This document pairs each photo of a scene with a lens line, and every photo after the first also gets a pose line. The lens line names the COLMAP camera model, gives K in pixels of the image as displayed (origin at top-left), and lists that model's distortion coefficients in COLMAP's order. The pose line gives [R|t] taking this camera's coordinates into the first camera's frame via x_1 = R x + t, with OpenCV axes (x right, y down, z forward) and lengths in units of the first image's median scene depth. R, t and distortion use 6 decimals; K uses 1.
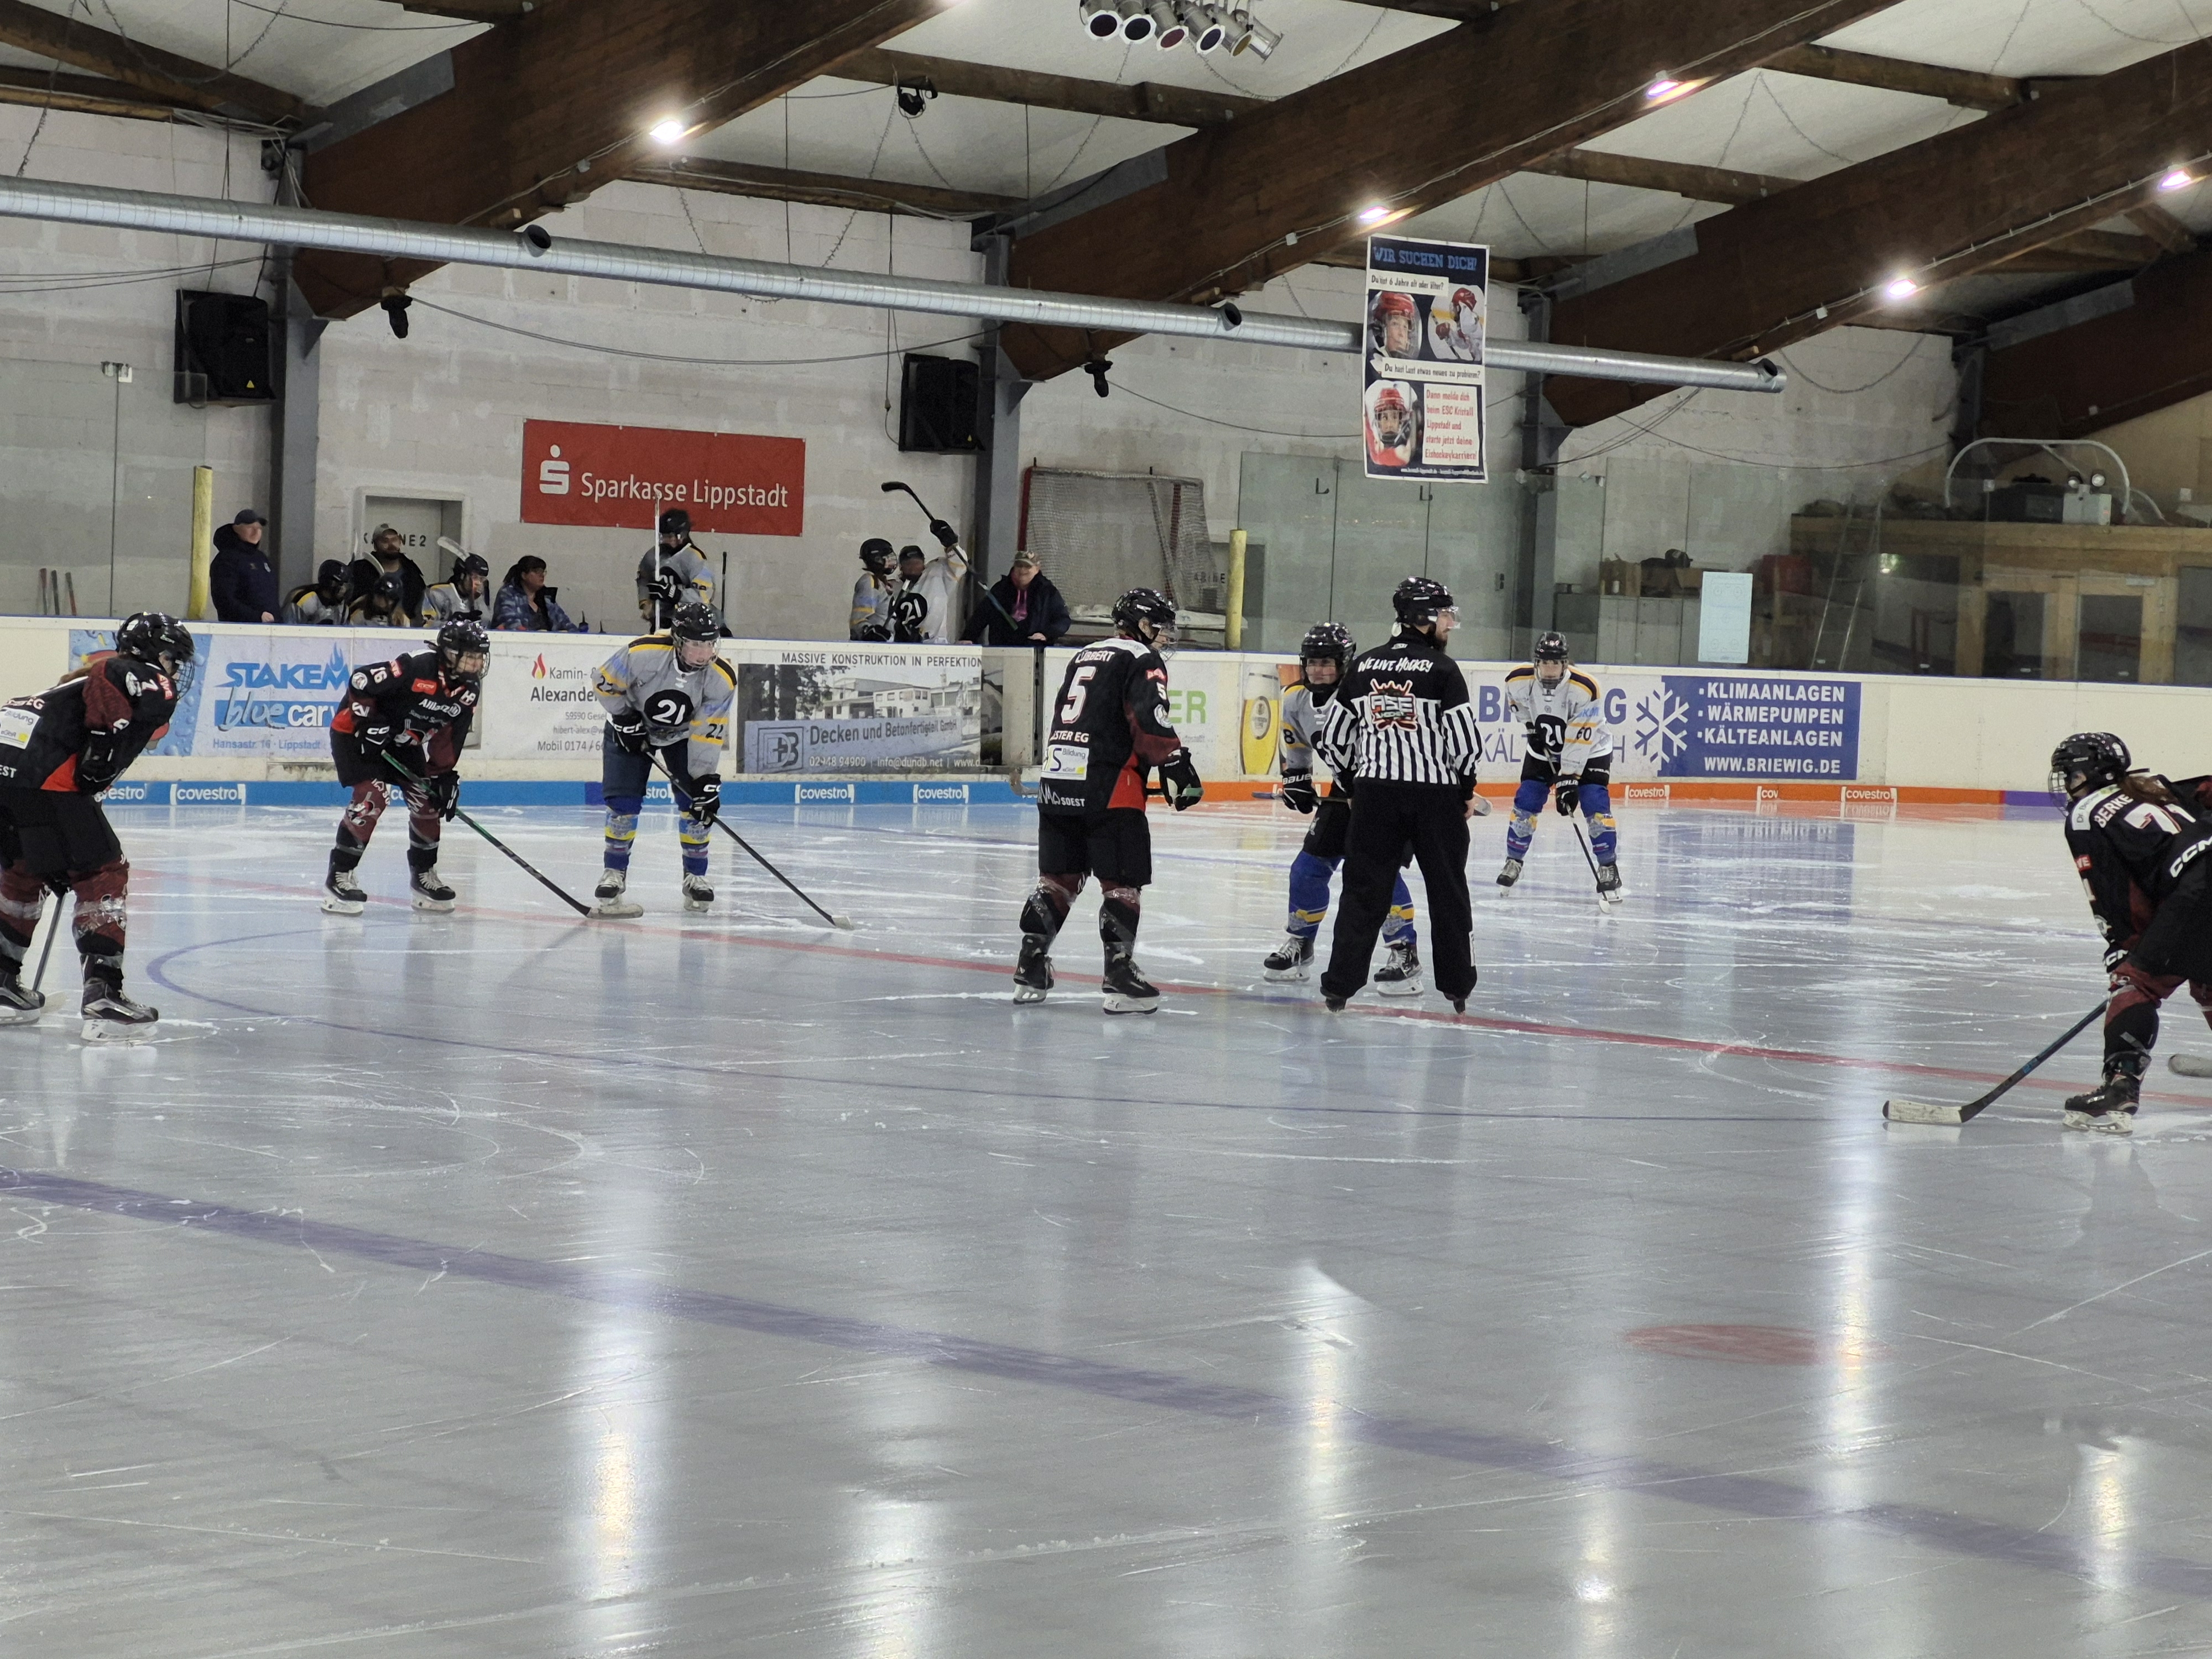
lens RADIAL K [[5091.0, 0, 1106.0], [0, 5091.0, 829.5], [0, 0, 1]] dist [-0.215973, 5.328724]
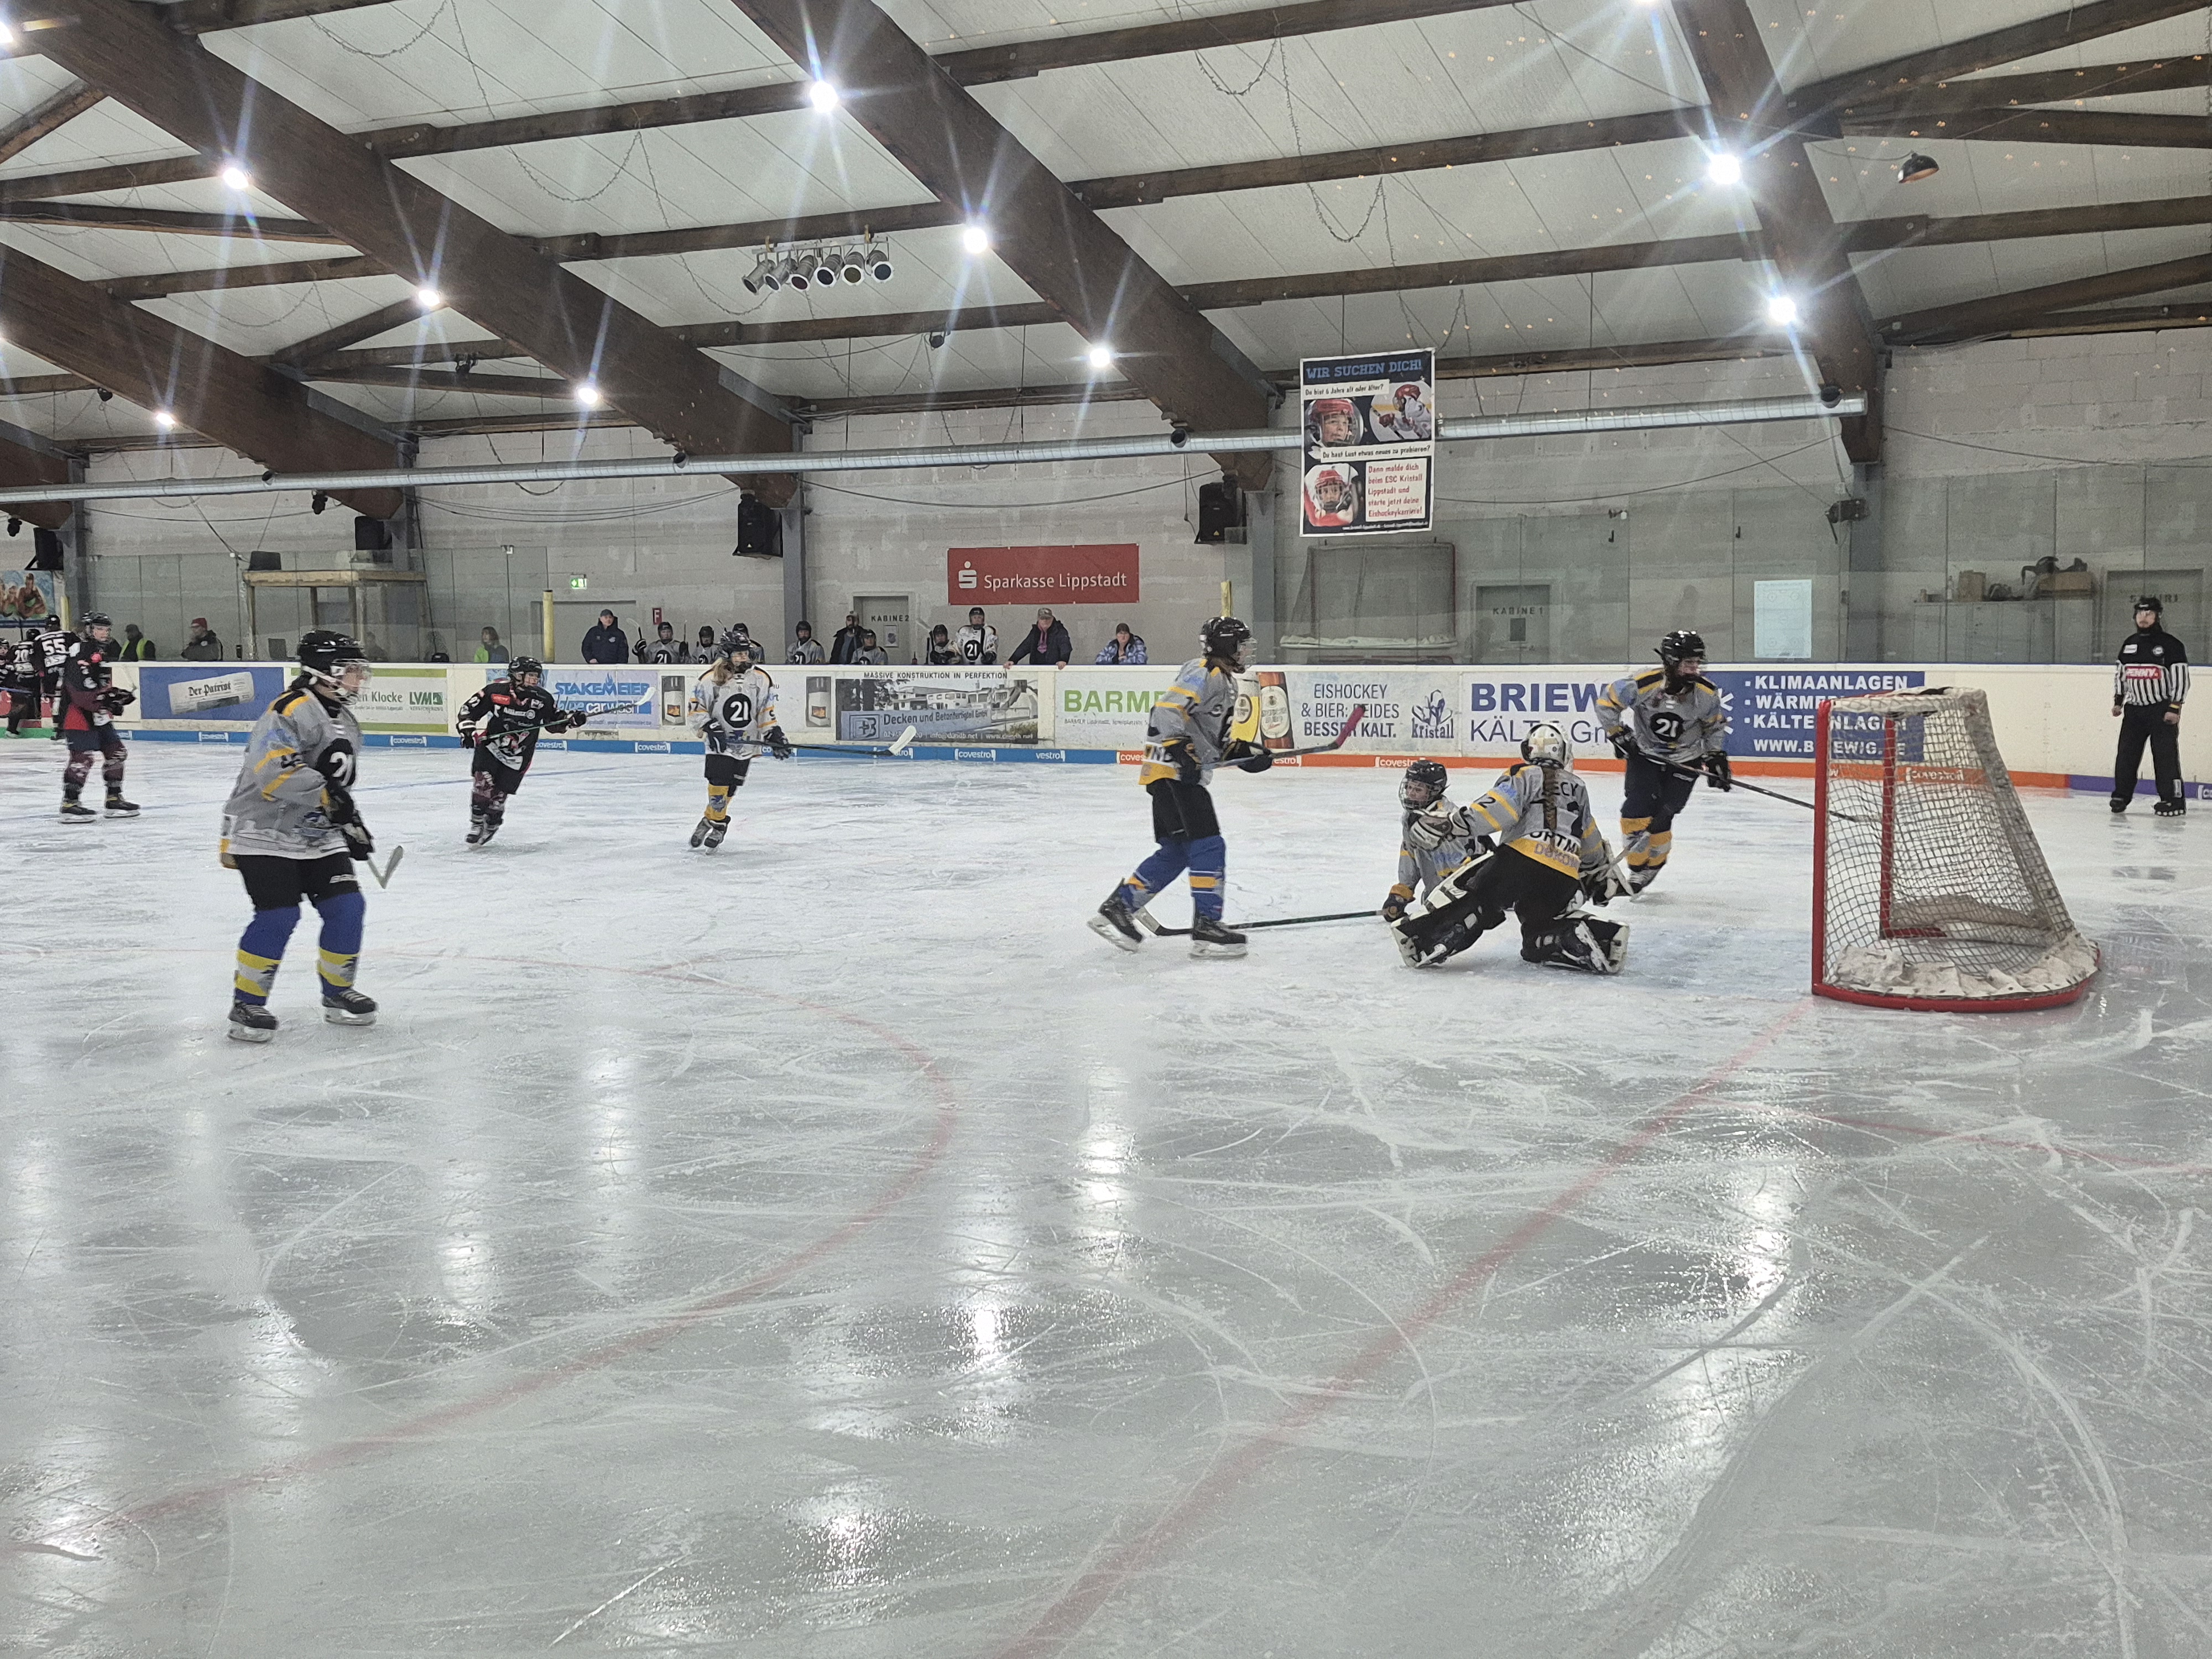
lens RADIAL K [[2238.3, 0, 1106.0], [0, 2238.3, 829.5], [0, 0, 1]] dist [0.170384, -0.296303]
pose [[0.258131, 0.041858, -0.965203, 0.638081], [-0.025283, 0.999011, 0.036563, -0.009652], [0.965779, 0.014965, 0.258934, 0.784485]]
